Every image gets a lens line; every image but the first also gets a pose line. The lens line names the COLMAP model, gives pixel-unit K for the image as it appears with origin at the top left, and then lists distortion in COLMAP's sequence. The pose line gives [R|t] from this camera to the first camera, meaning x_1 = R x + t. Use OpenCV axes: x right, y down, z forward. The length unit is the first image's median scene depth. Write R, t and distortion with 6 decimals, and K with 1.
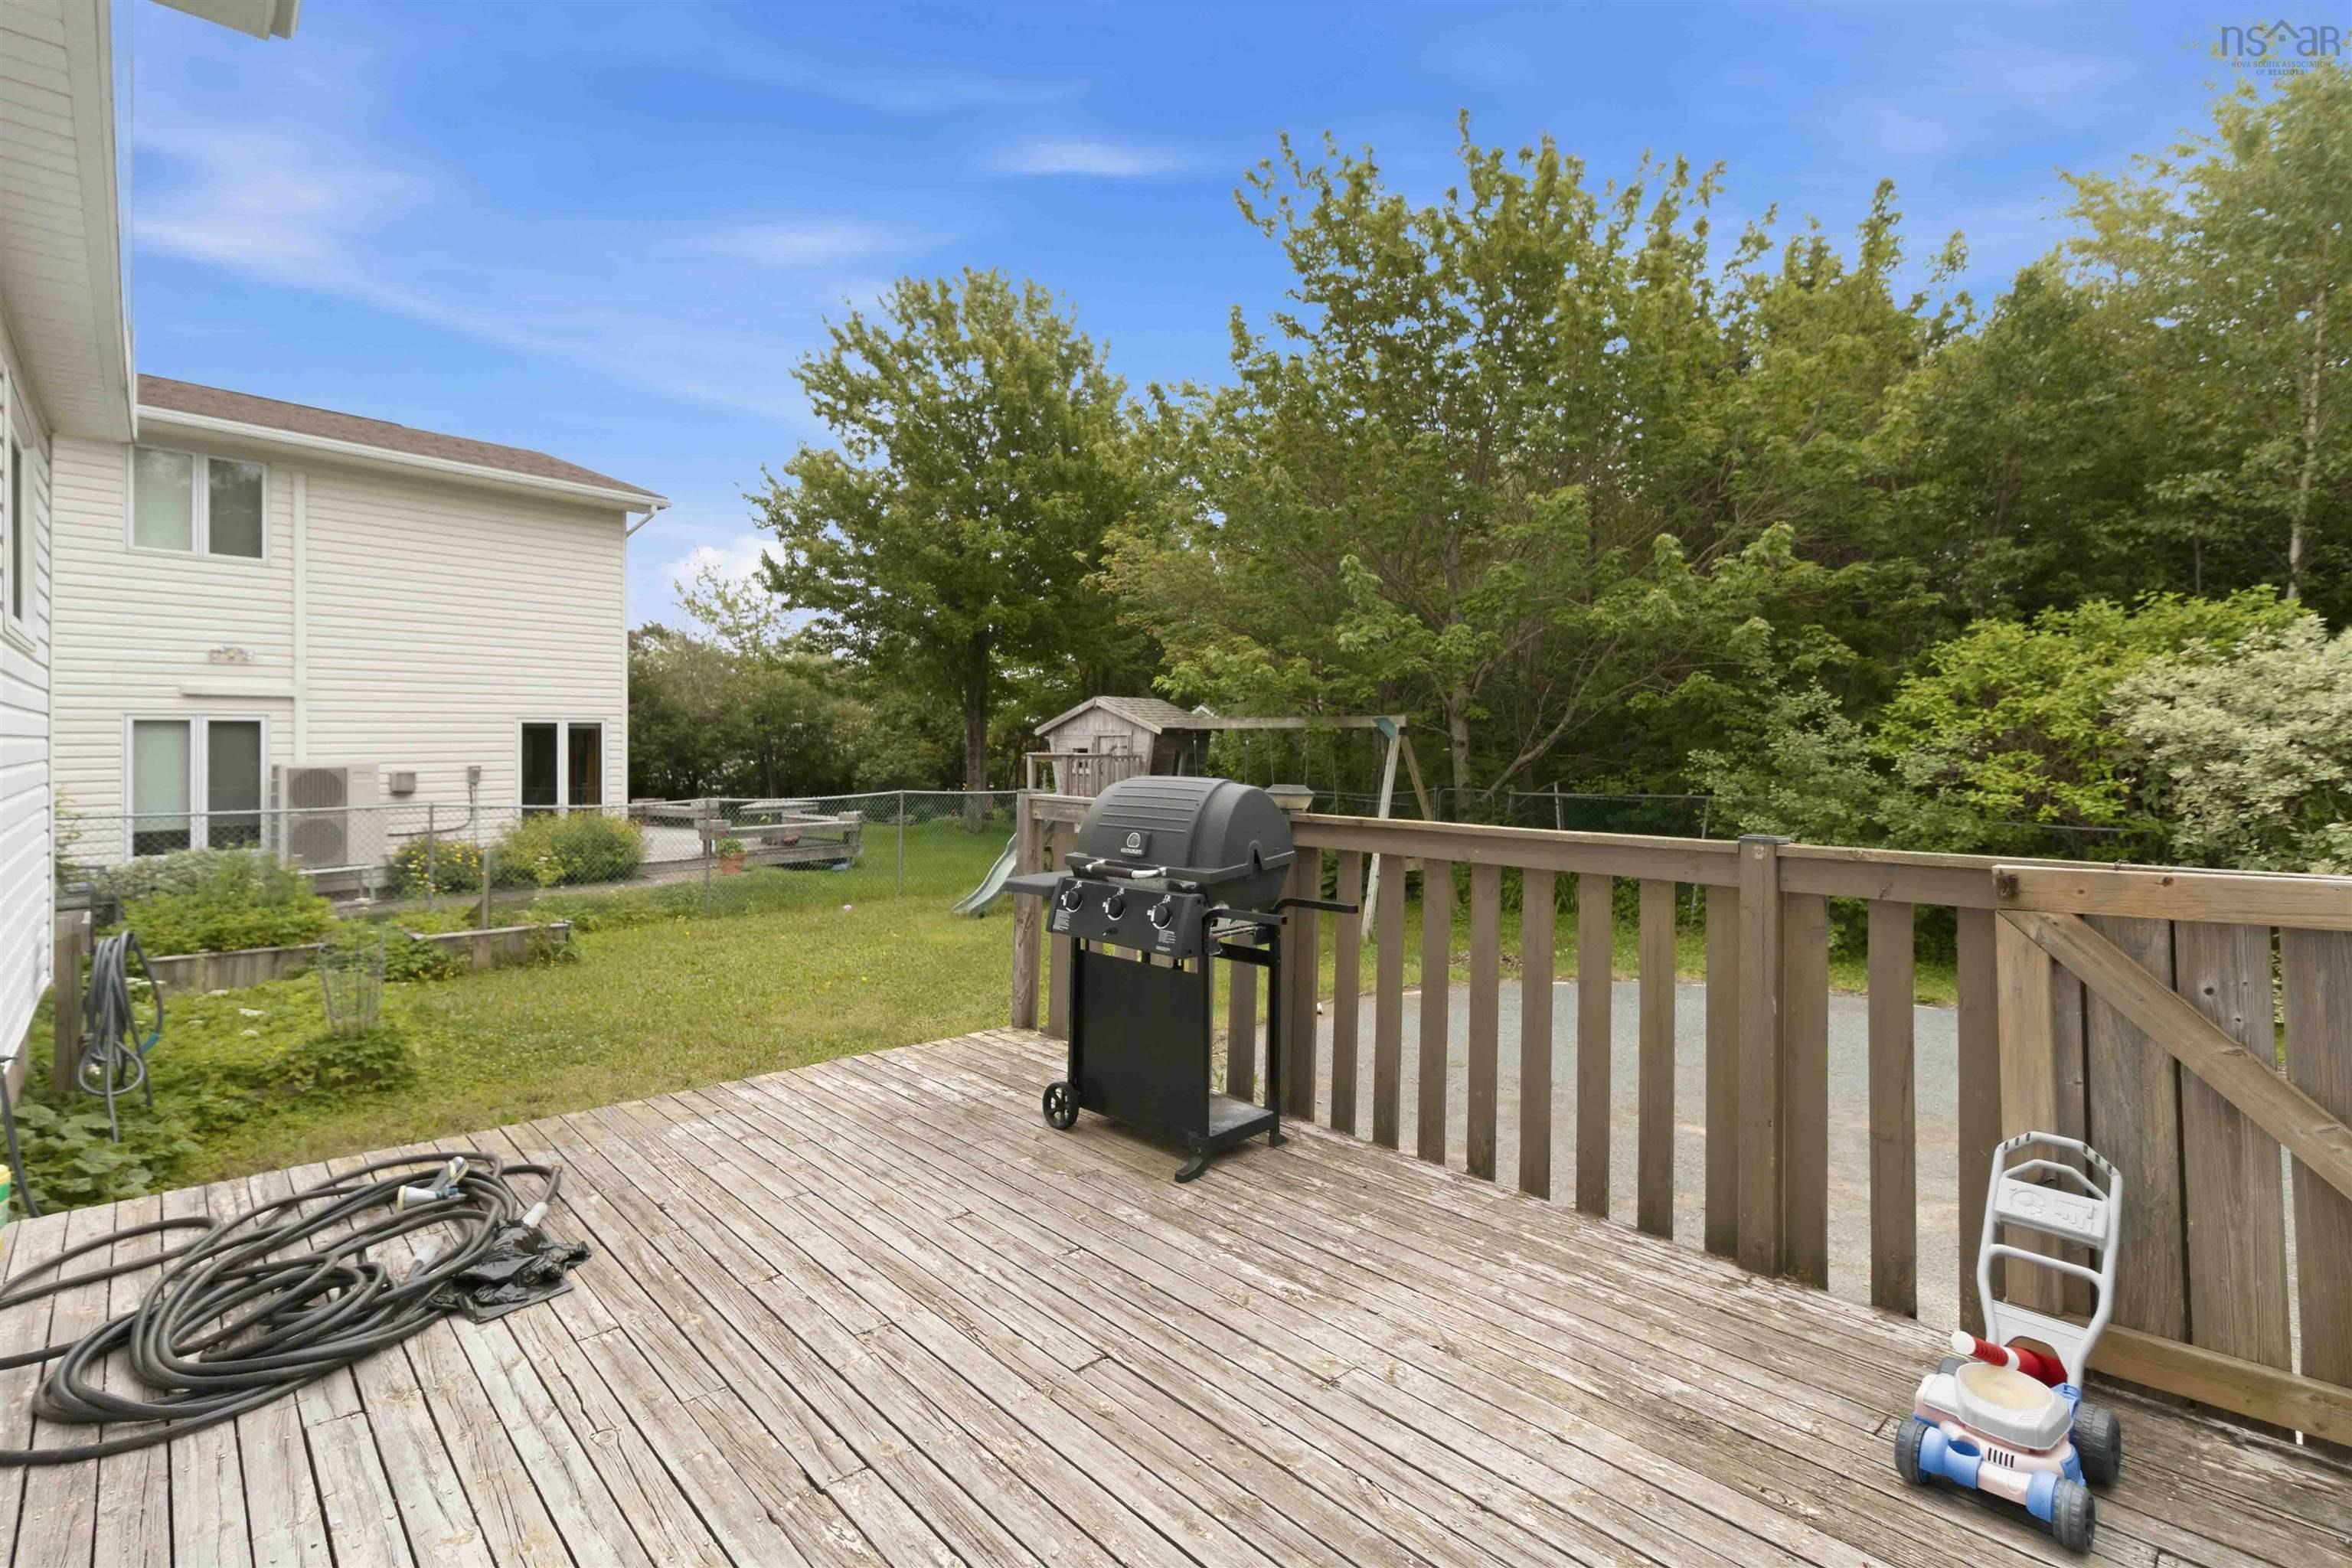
lens RADIAL K [[1099.7, 0, 1180.1], [0, 1099.7, 759.0], [0, 0, 1]] dist [0.001415, 0.000115]
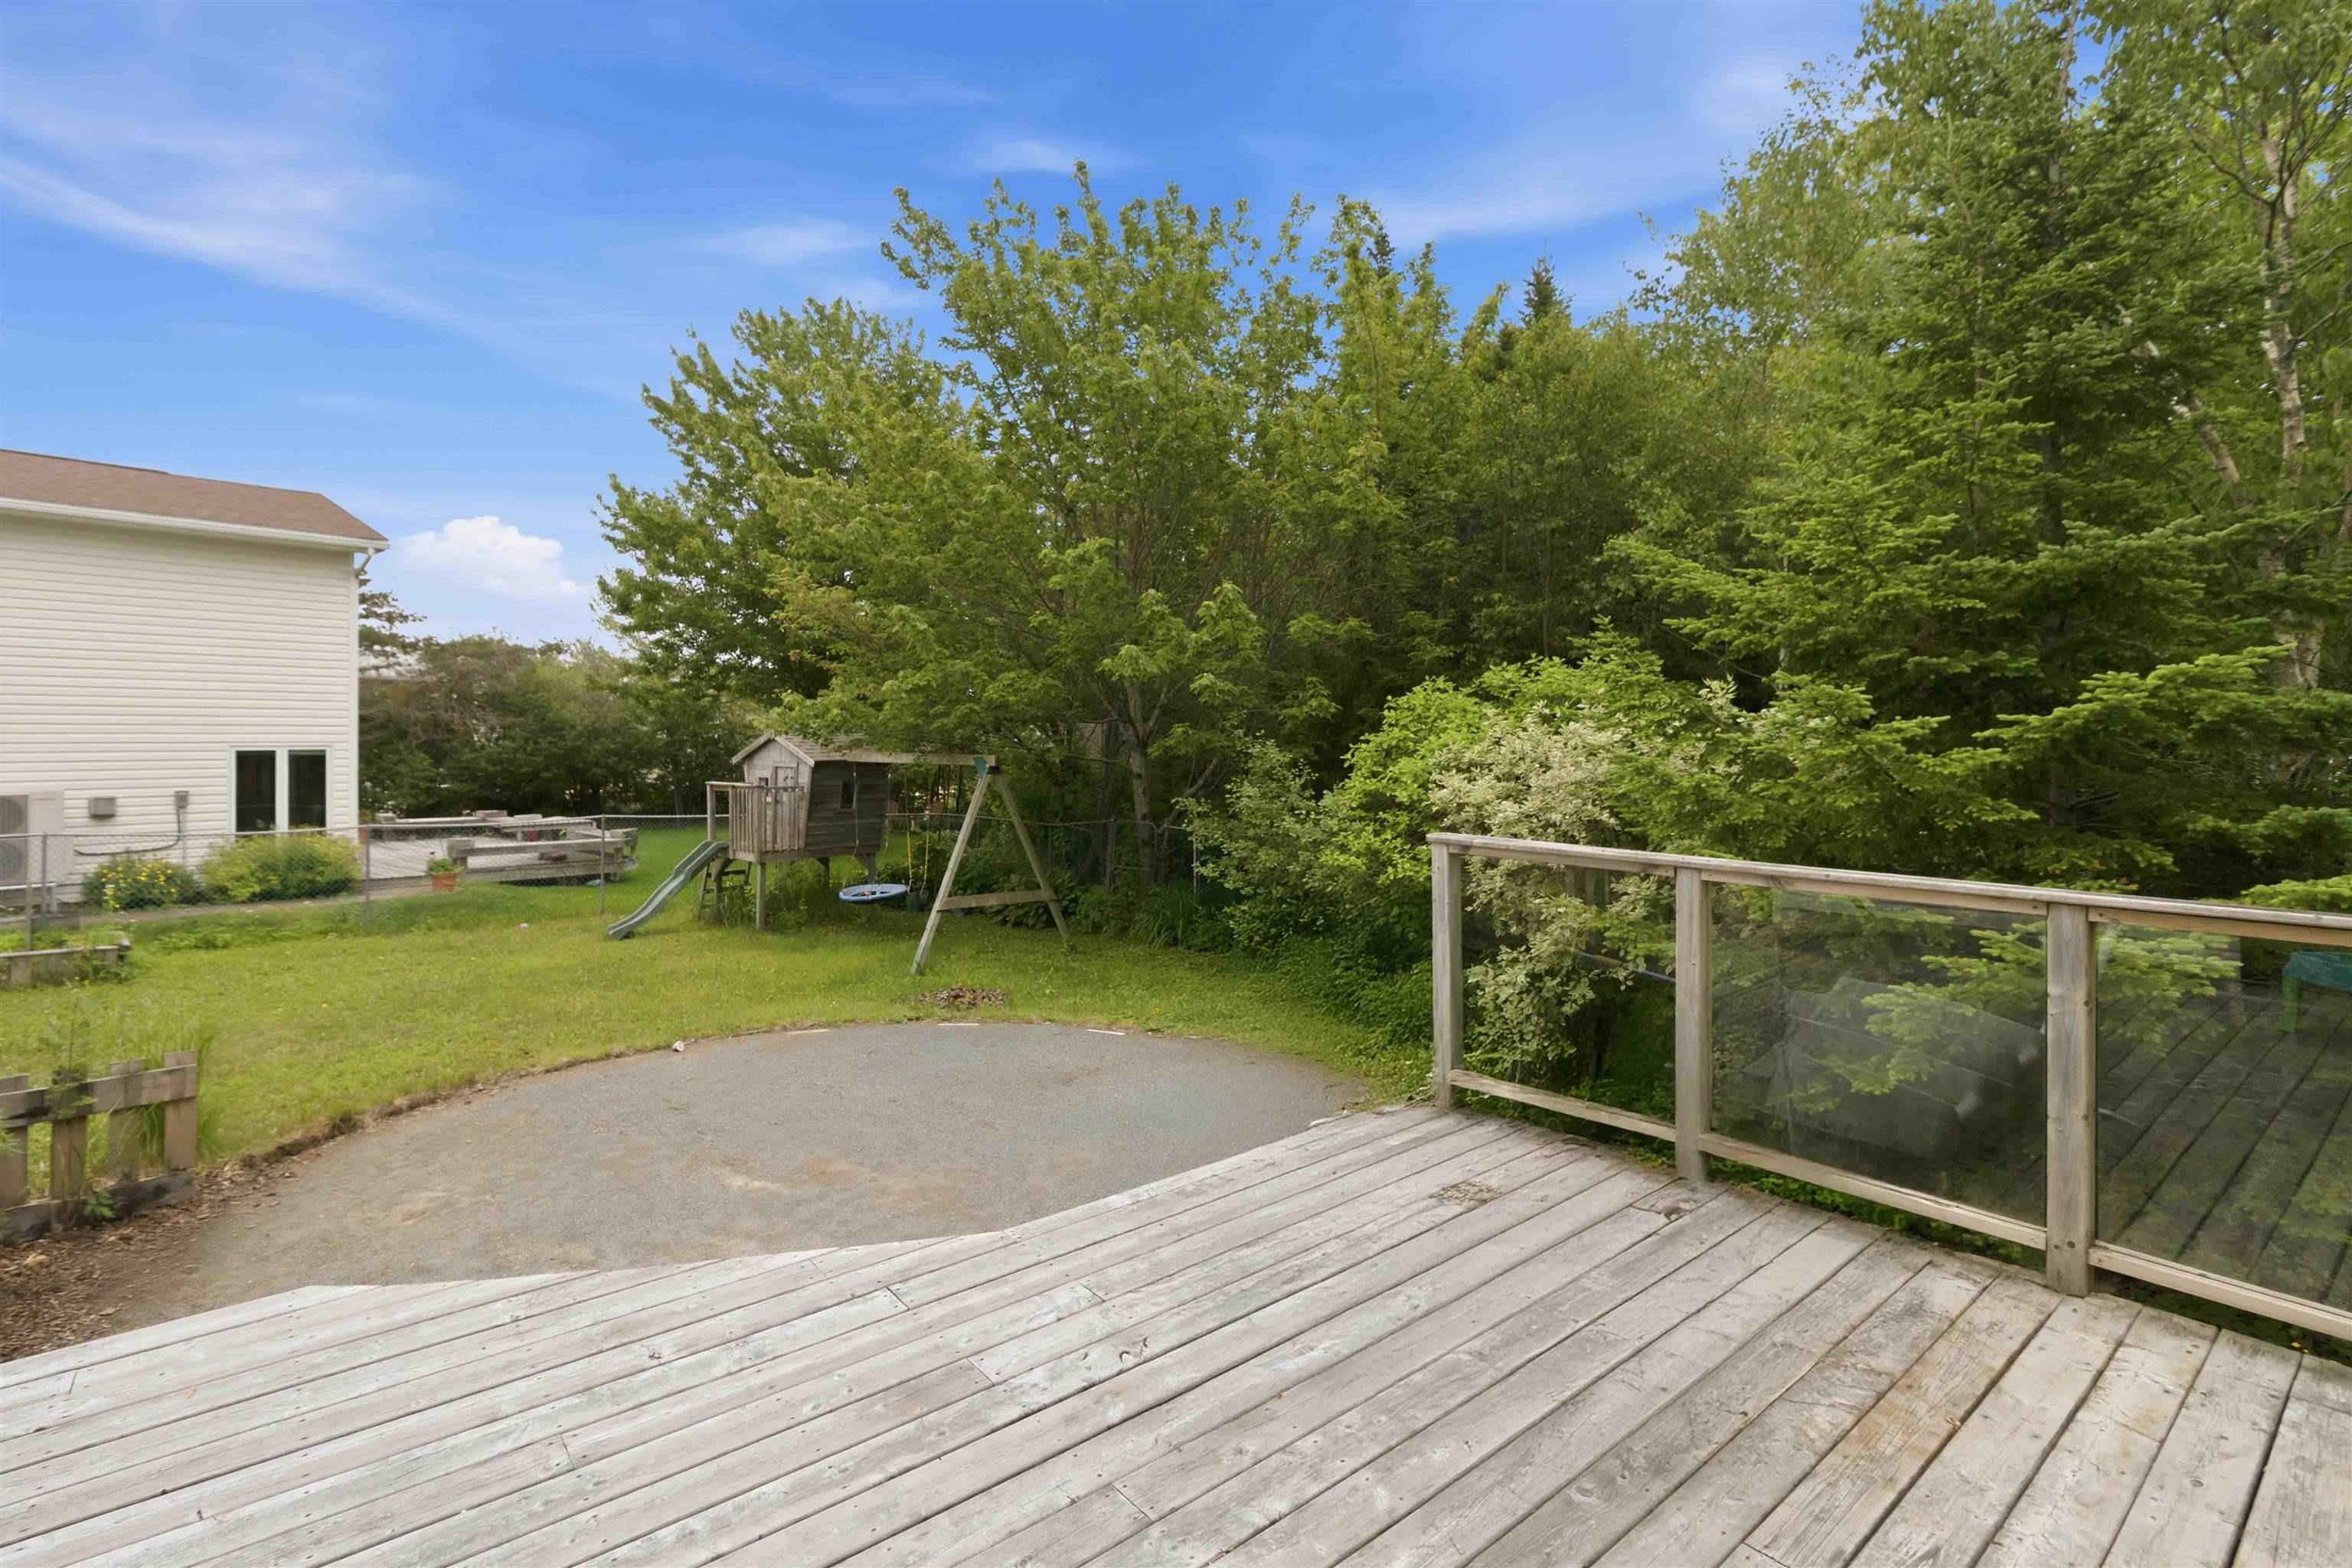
lens RADIAL K [[1099.7, 0, 1180.1], [0, 1099.7, 759.0], [0, 0, 1]] dist [0.001415, 0.000115]
pose [[0.999807, 0.011791, -0.015708, 0.344284], [-0.011771, 0.999930, 0.001364, -0.036060], [0.015723, -0.001179, 0.999876, -0.072557]]
